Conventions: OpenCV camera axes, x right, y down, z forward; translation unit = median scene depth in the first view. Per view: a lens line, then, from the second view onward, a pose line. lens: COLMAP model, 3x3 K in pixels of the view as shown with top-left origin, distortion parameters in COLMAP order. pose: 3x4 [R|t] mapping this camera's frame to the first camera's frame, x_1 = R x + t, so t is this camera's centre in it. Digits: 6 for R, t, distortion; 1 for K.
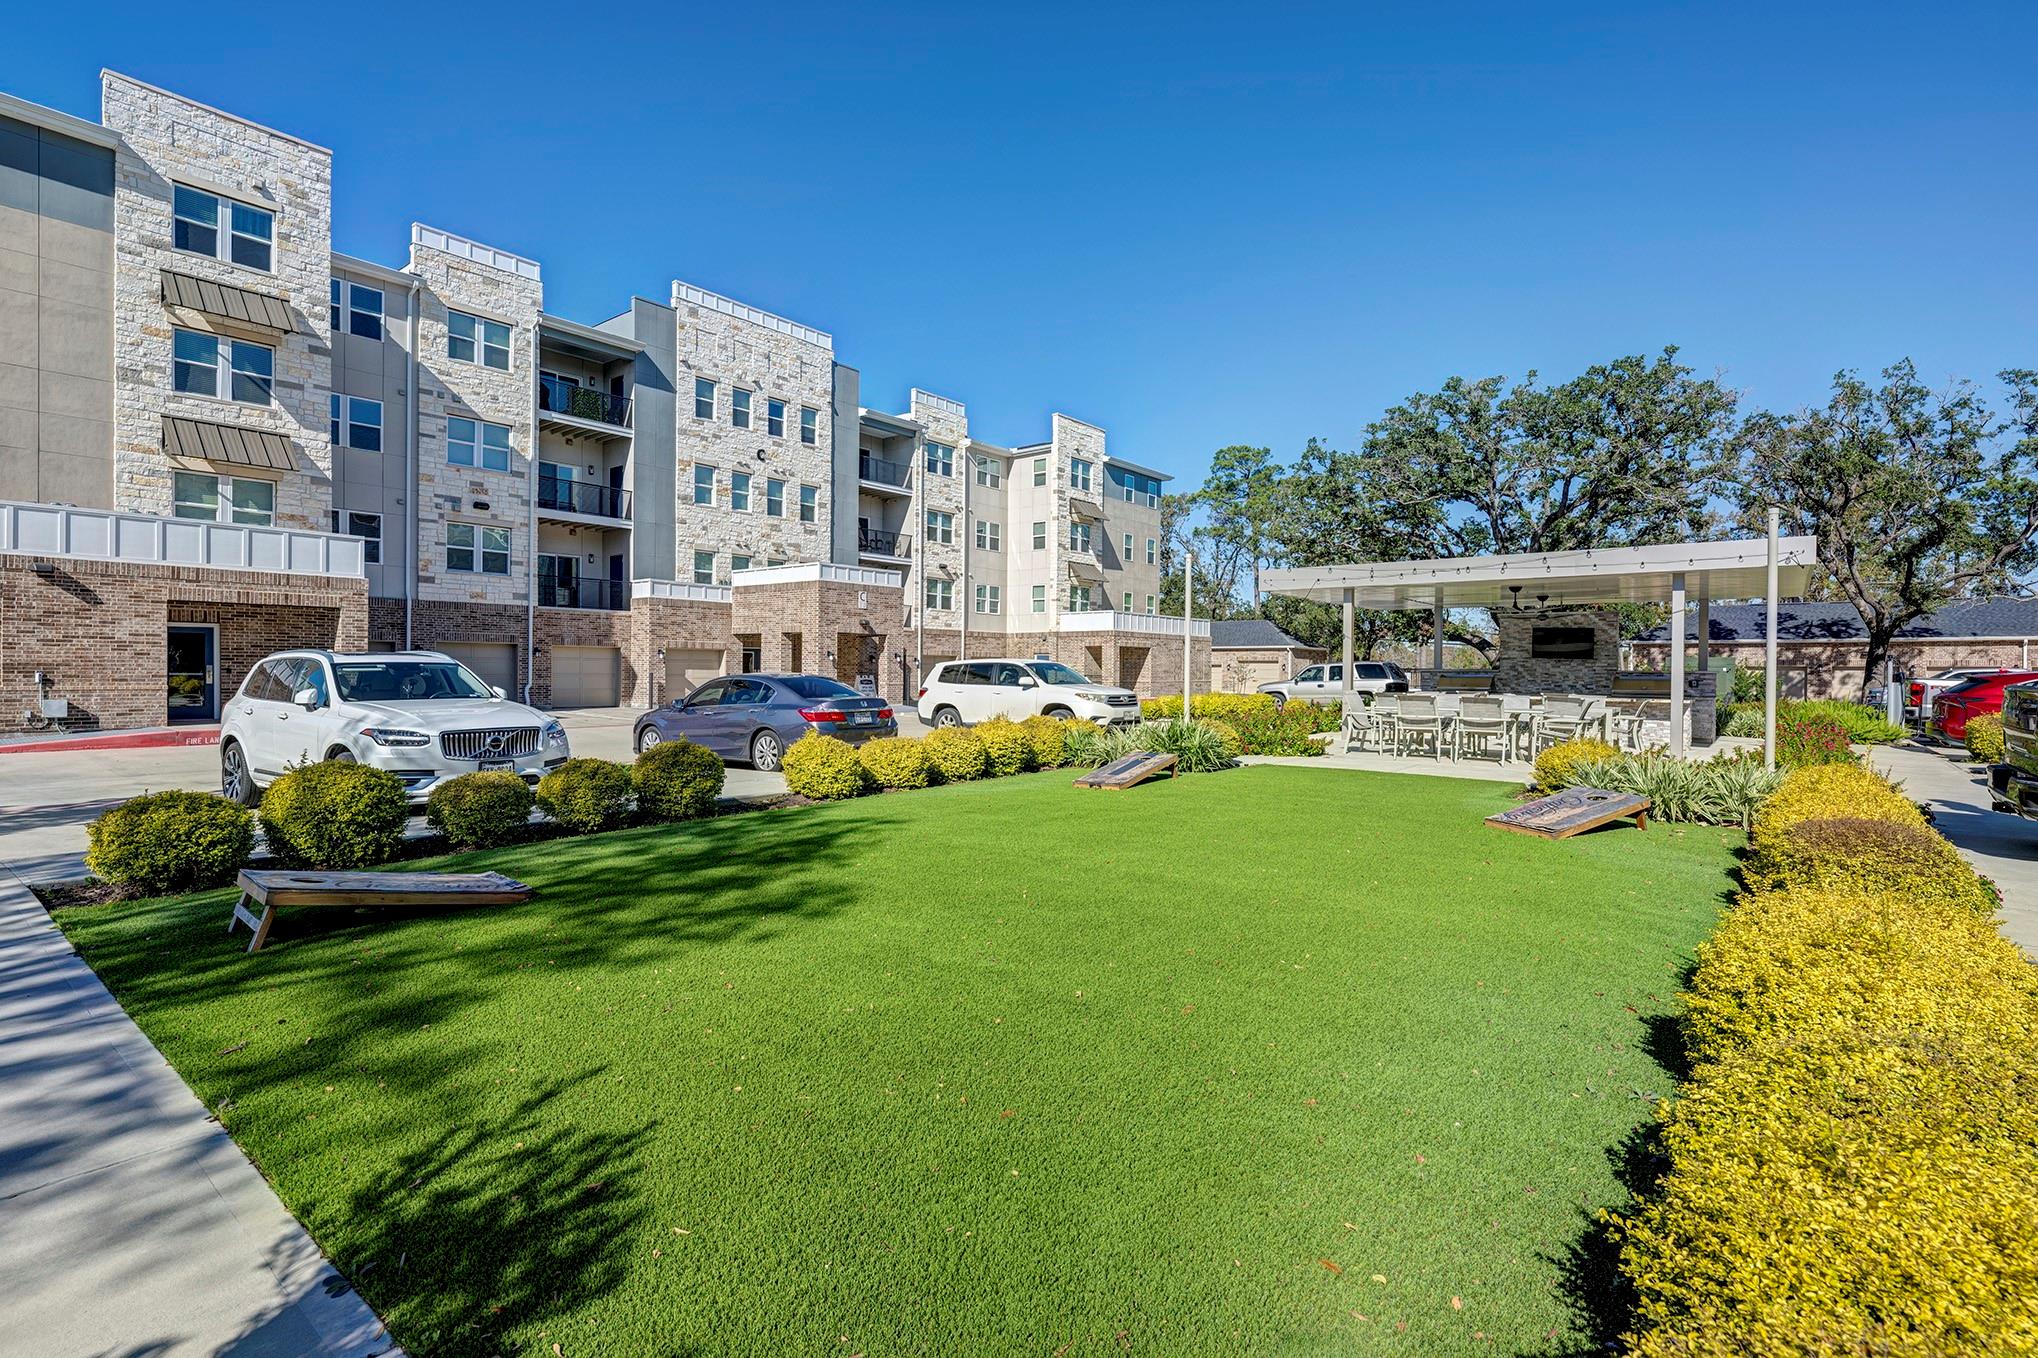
lens RADIAL K [[1016.4, 0, 1021.5], [0, 1016.4, 676.4], [0, 0, 1]] dist [0.044663, 0.000031]
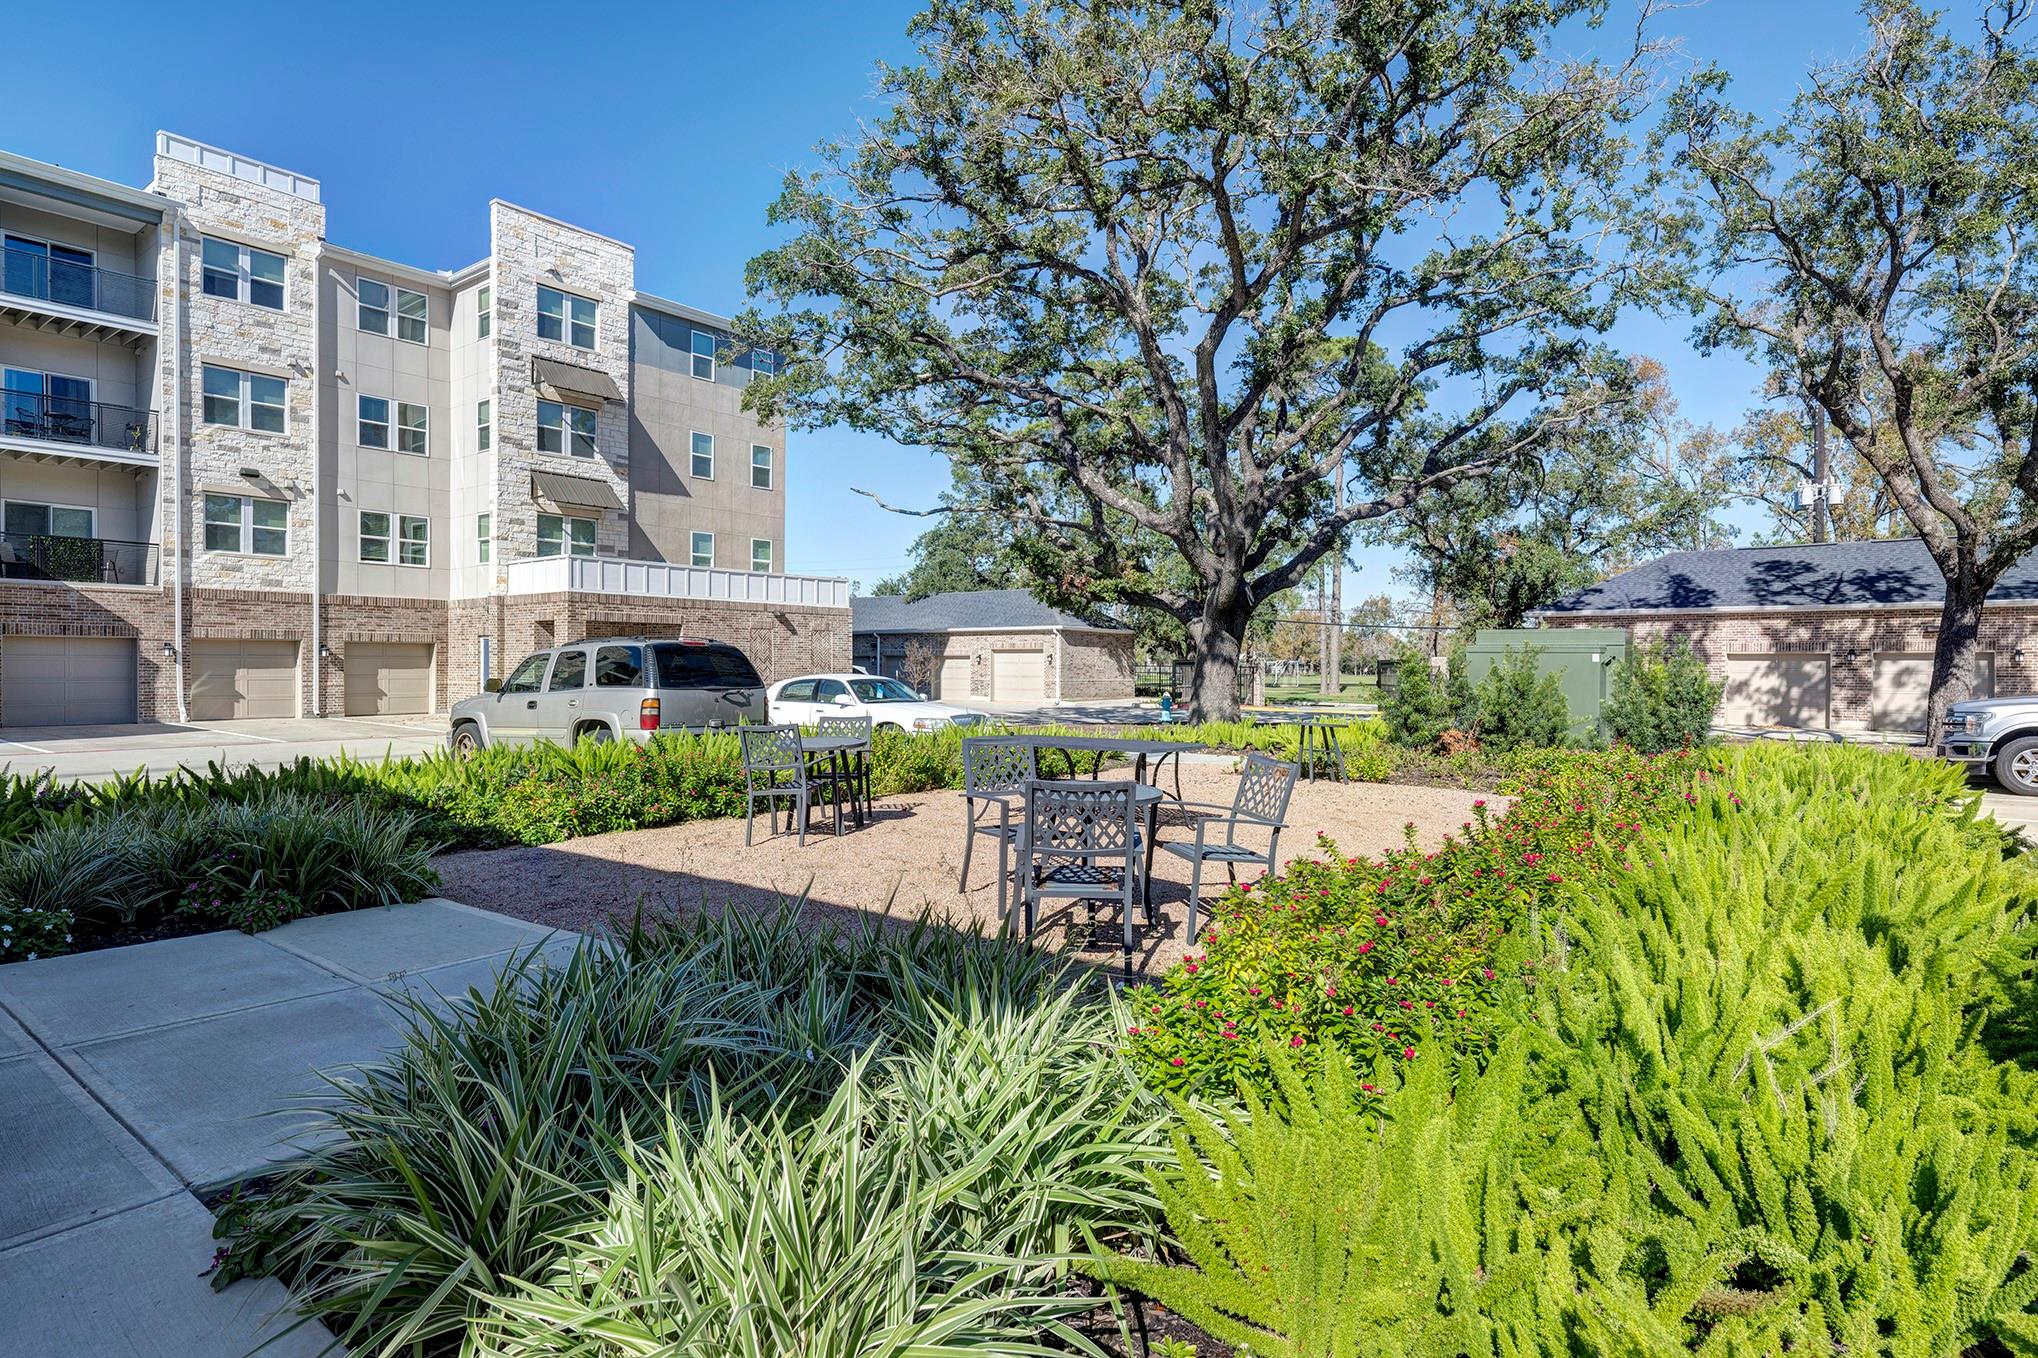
lens RADIAL K [[1075.7, 0, 1013.5], [0, 1075.7, 679.8], [0, 0, 1]] dist [0.003424, 0.001496]
pose [[0.999944, -0.003679, -0.009895, 0.316391], [0.003741, 0.999973, 0.006274, -0.000906], [0.009871, -0.006311, 0.999931, 0.412989]]
